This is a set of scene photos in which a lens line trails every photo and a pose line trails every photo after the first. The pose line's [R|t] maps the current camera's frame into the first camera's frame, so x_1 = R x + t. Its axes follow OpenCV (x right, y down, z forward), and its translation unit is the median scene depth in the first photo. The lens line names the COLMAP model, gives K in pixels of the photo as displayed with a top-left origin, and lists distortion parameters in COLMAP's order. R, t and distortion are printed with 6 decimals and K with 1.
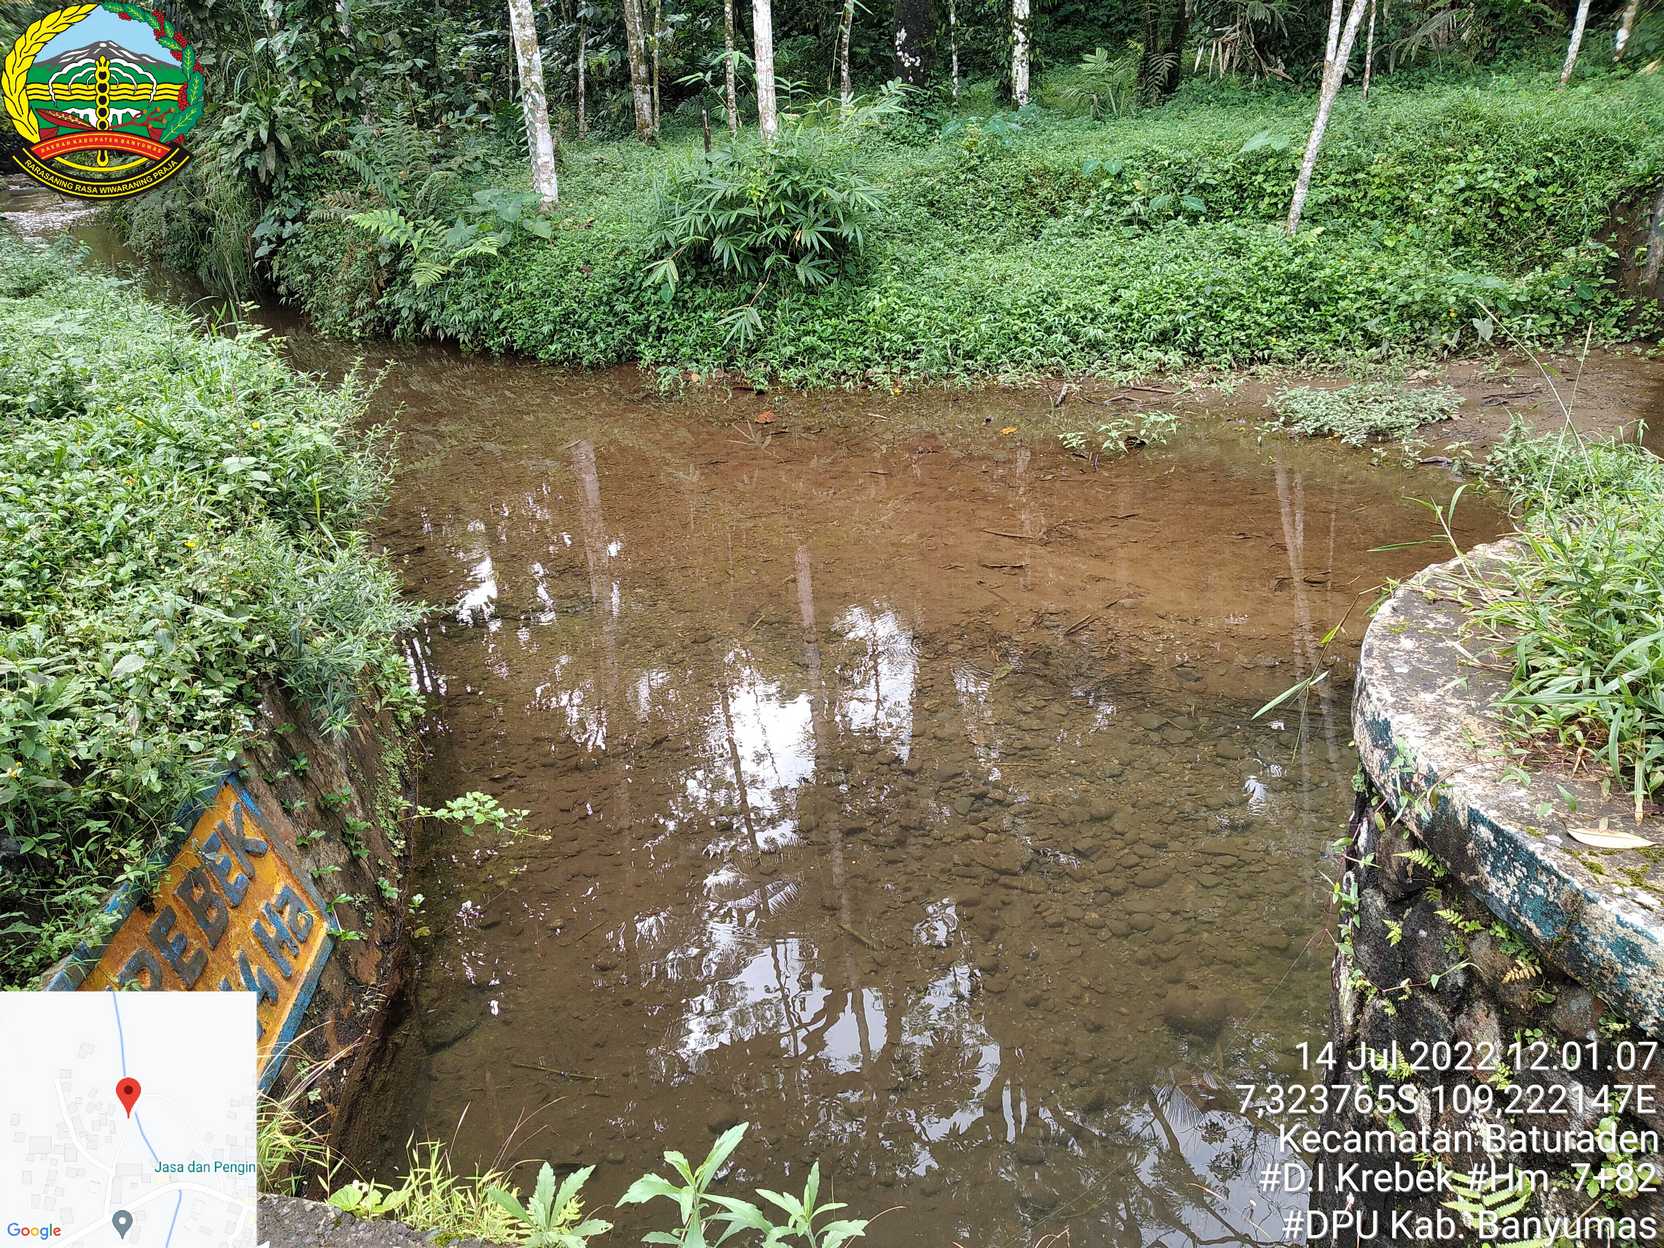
lens RADIAL K [[1400.4, 0, 832.0], [0, 1400.4, 624.0], [0, 0, 1]] dist [-0.066637, 0.101880]
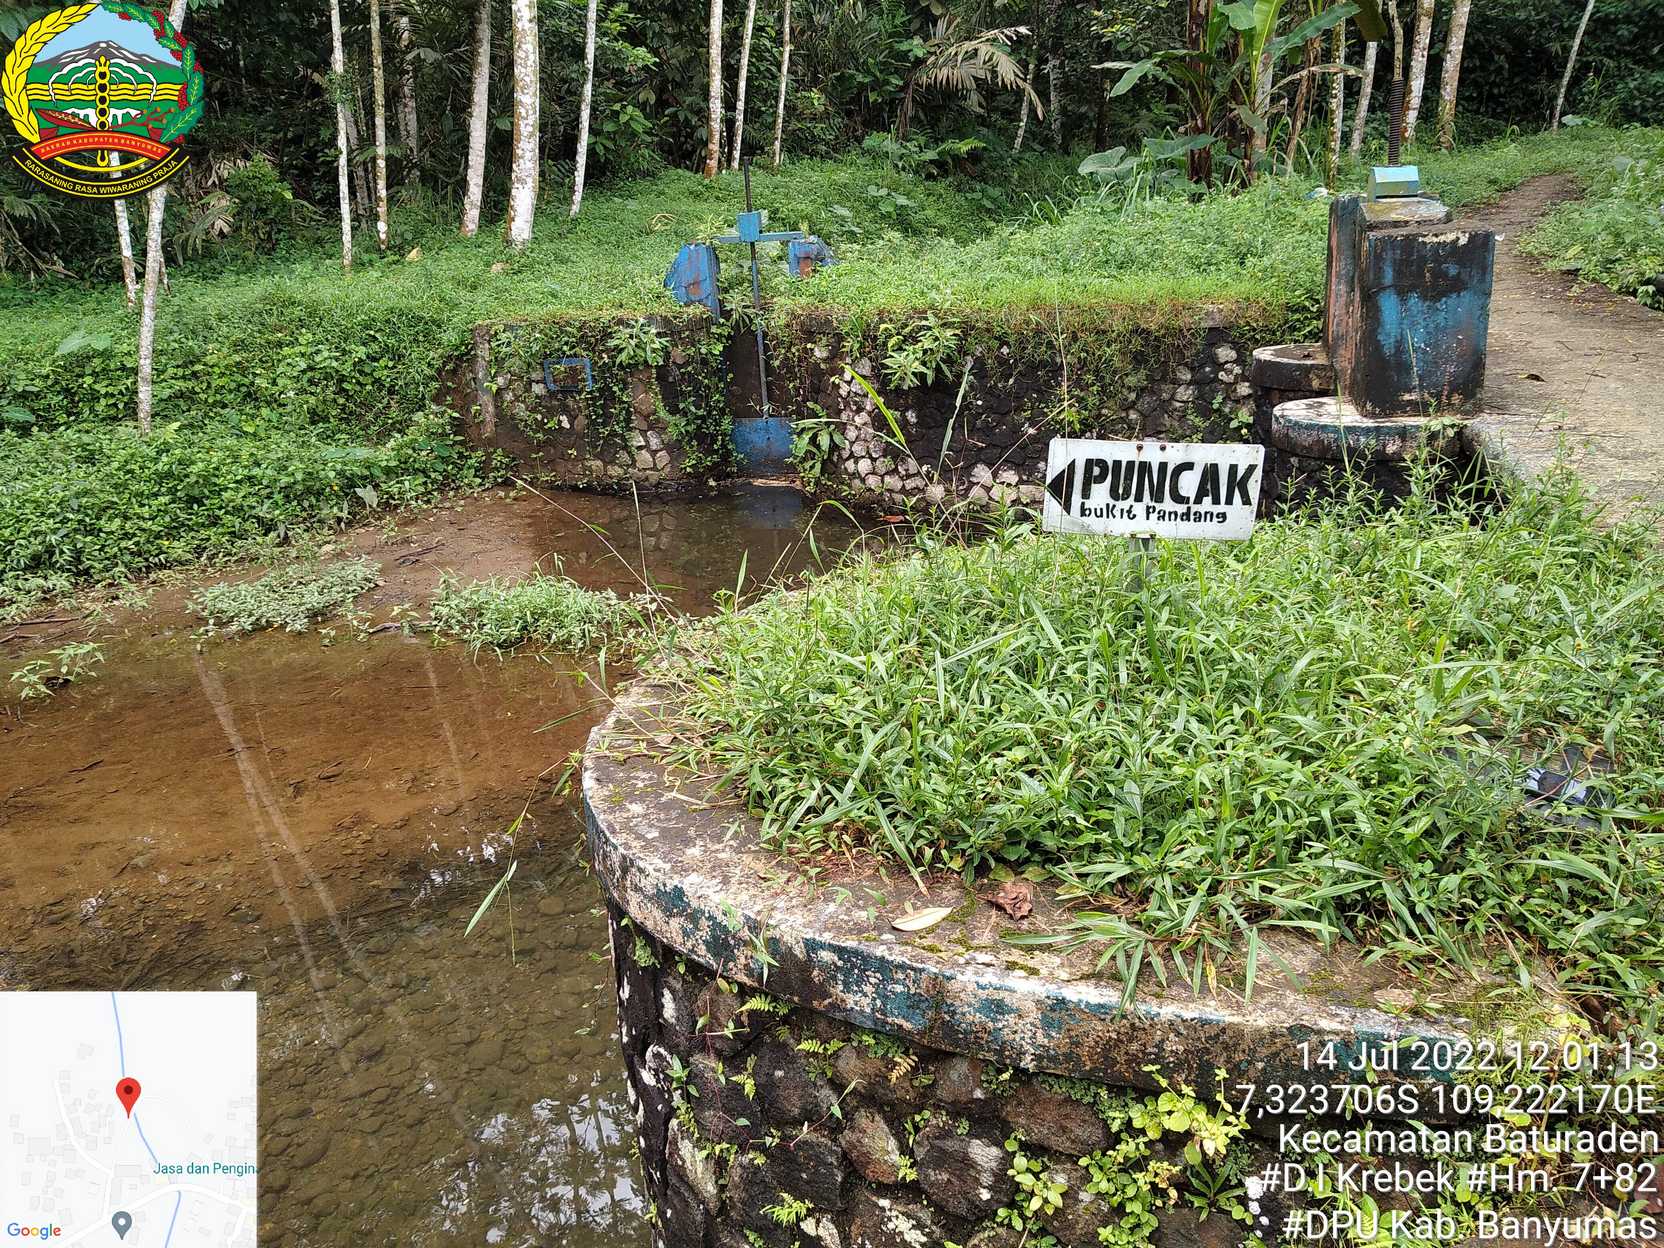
lens RADIAL K [[1390.3, 0, 820.5], [0, 1390.3, 620.1], [0, 0, 1]] dist [0.051873, -0.145701]
pose [[0.689968, -0.214003, 0.691482, -0.041242], [0.299551, 0.954074, -0.003624, -0.017724], [-0.658949, 0.209634, 0.722385, 0.033441]]
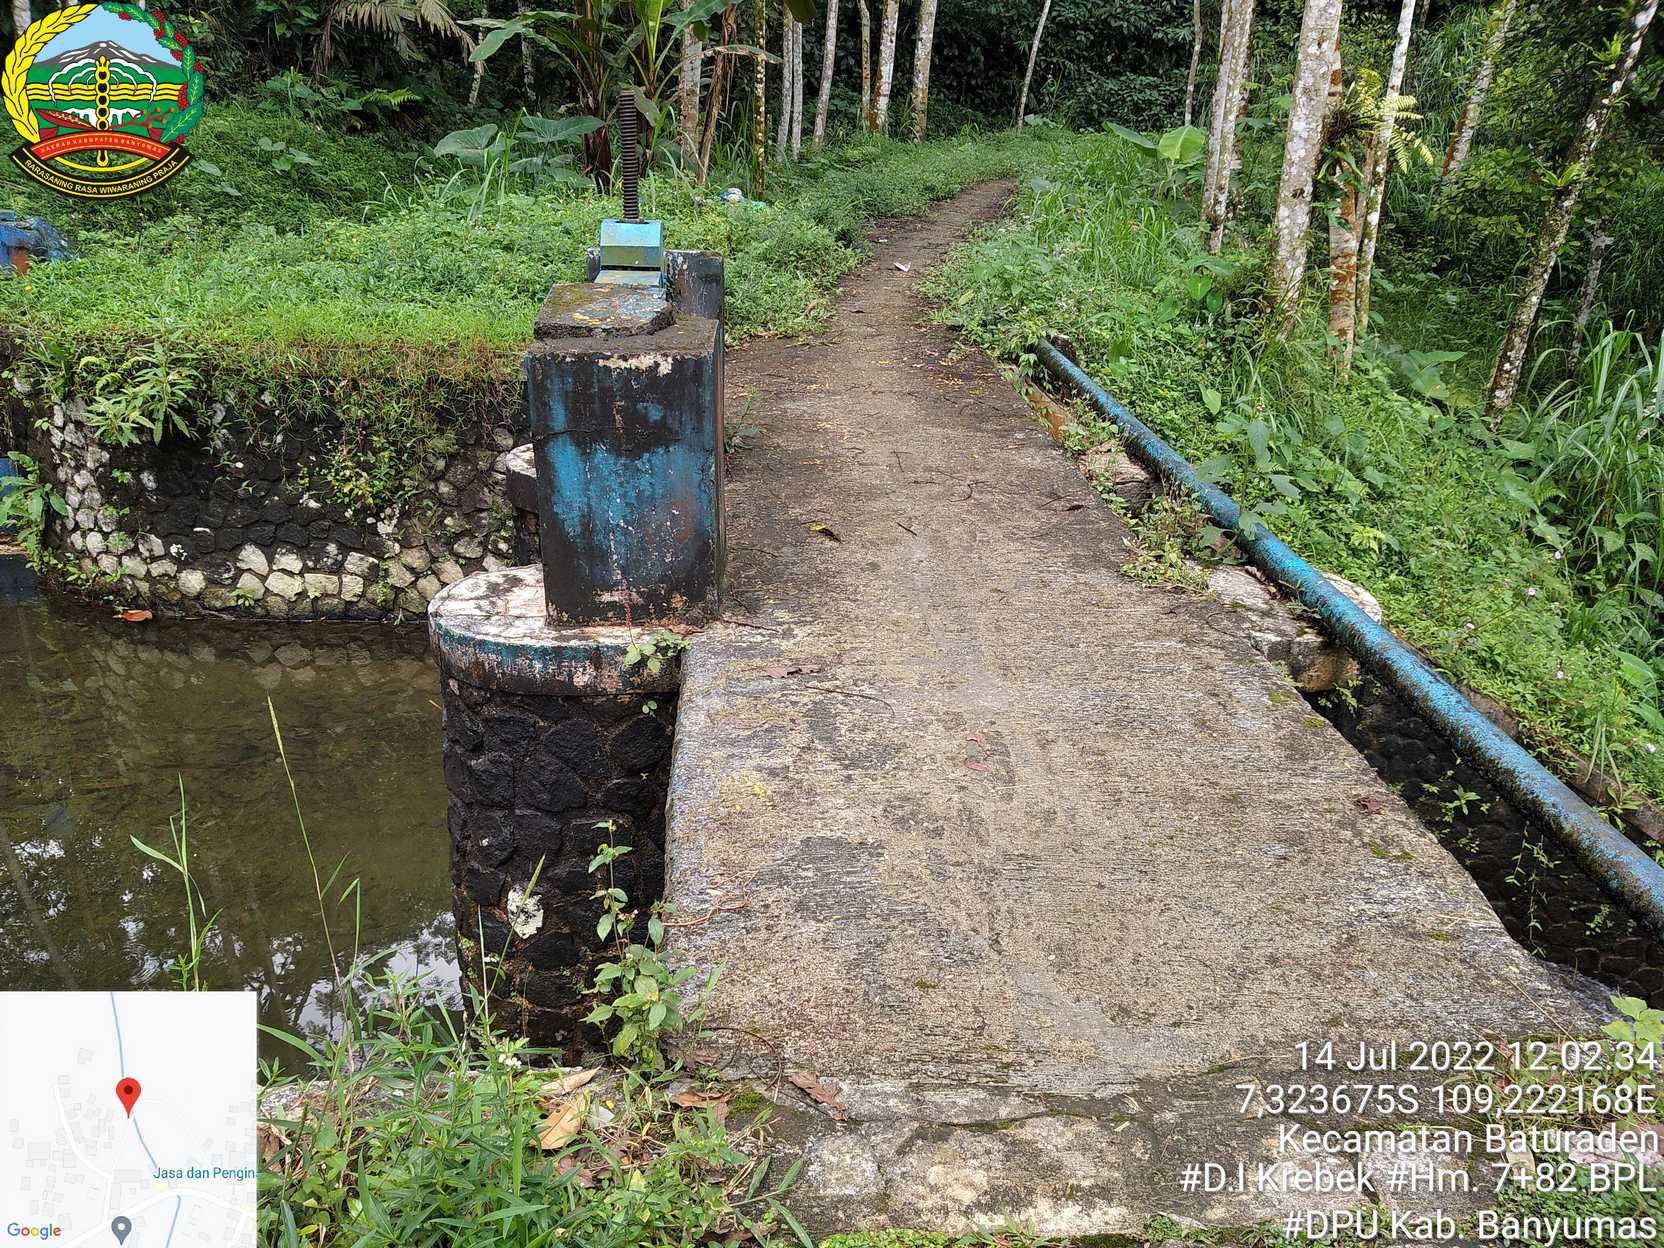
lens RADIAL K [[1376.5, 0, 846.5], [0, 1376.5, 617.4], [0, 0, 1]] dist [0.063127, -0.154644]
pose [[0.417429, -0.254299, 0.872402, 0.213323], [0.303830, 0.943850, 0.129748, -0.053939], [-0.856411, 0.210901, 0.471254, 0.040941]]
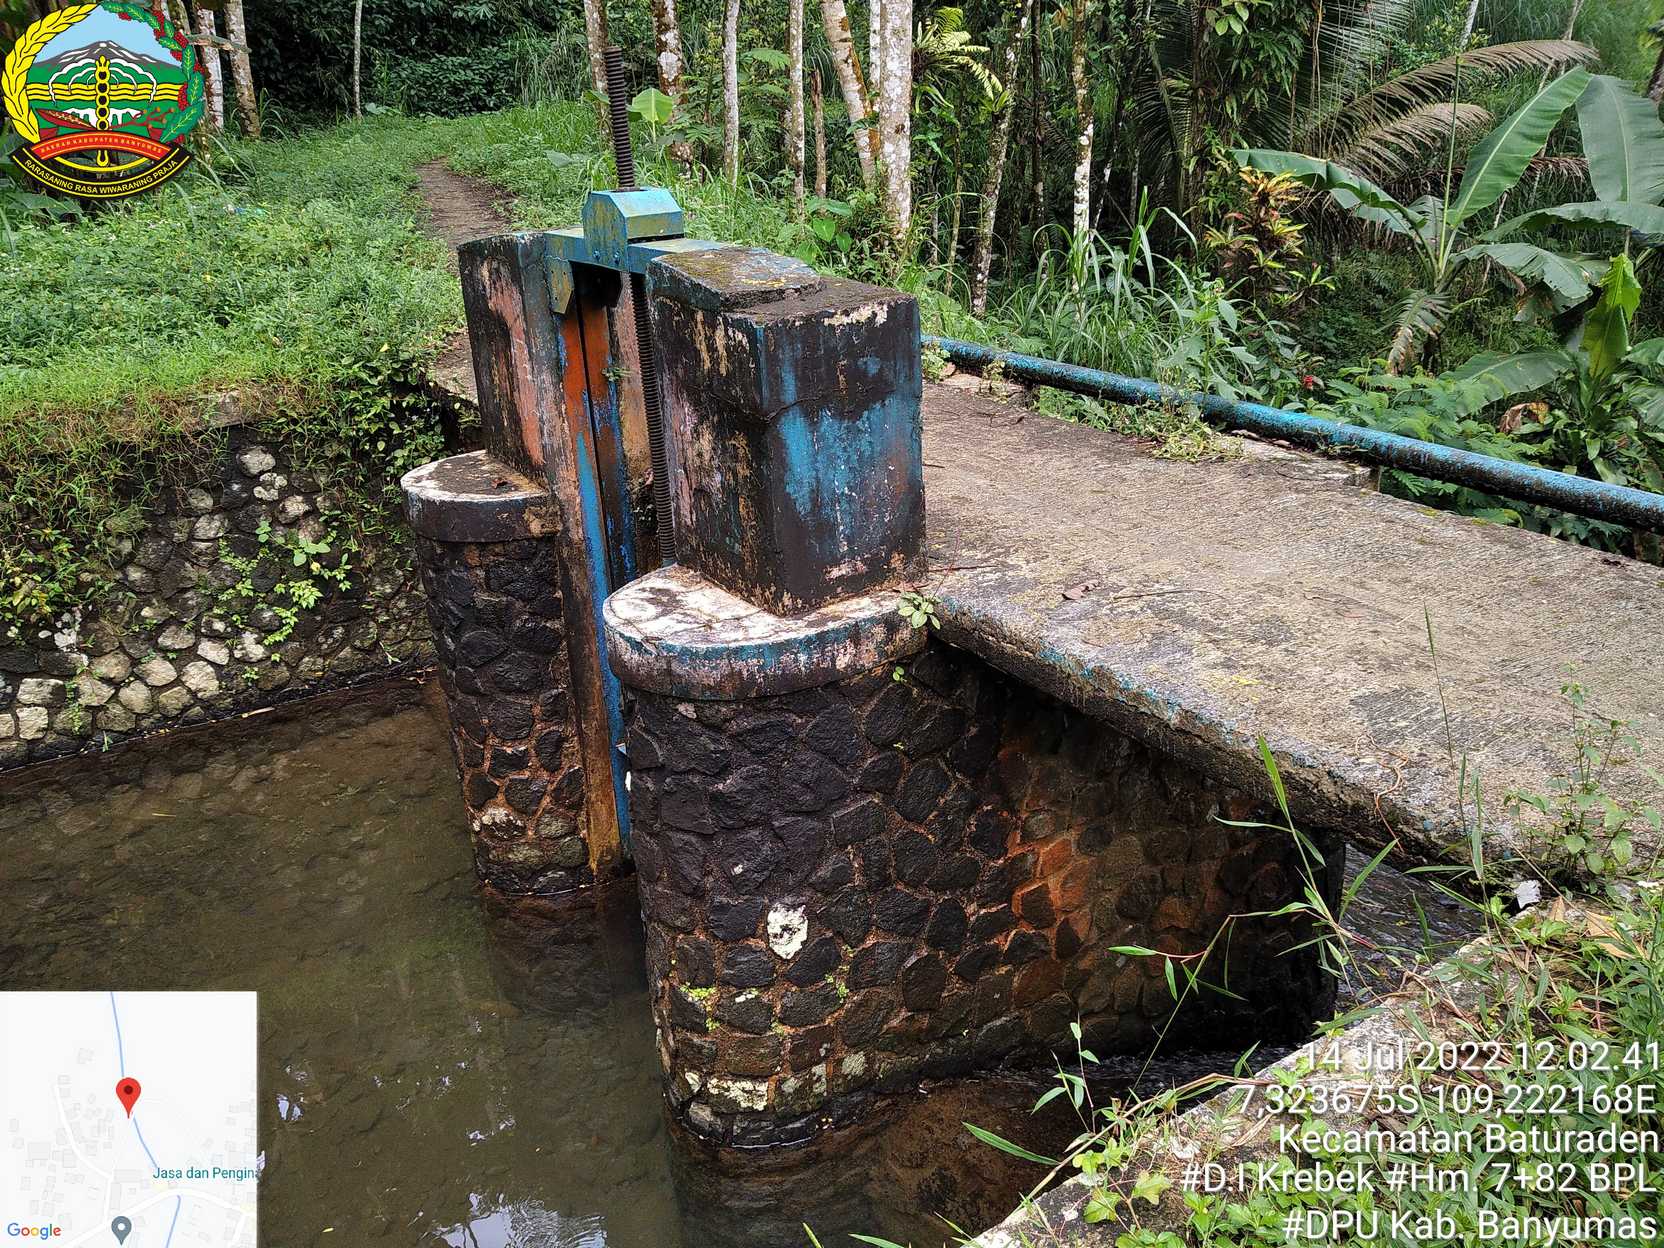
lens RADIAL K [[1384.5, 0, 832.0], [0, 1384.5, 624.0], [0, 0, 1]] dist [0.015613, -0.059179]
pose [[-0.064559, -0.313549, 0.947375, 0.178681], [0.434603, 0.845759, 0.309534, -0.120149], [-0.898305, 0.431715, 0.081668, 0.224198]]
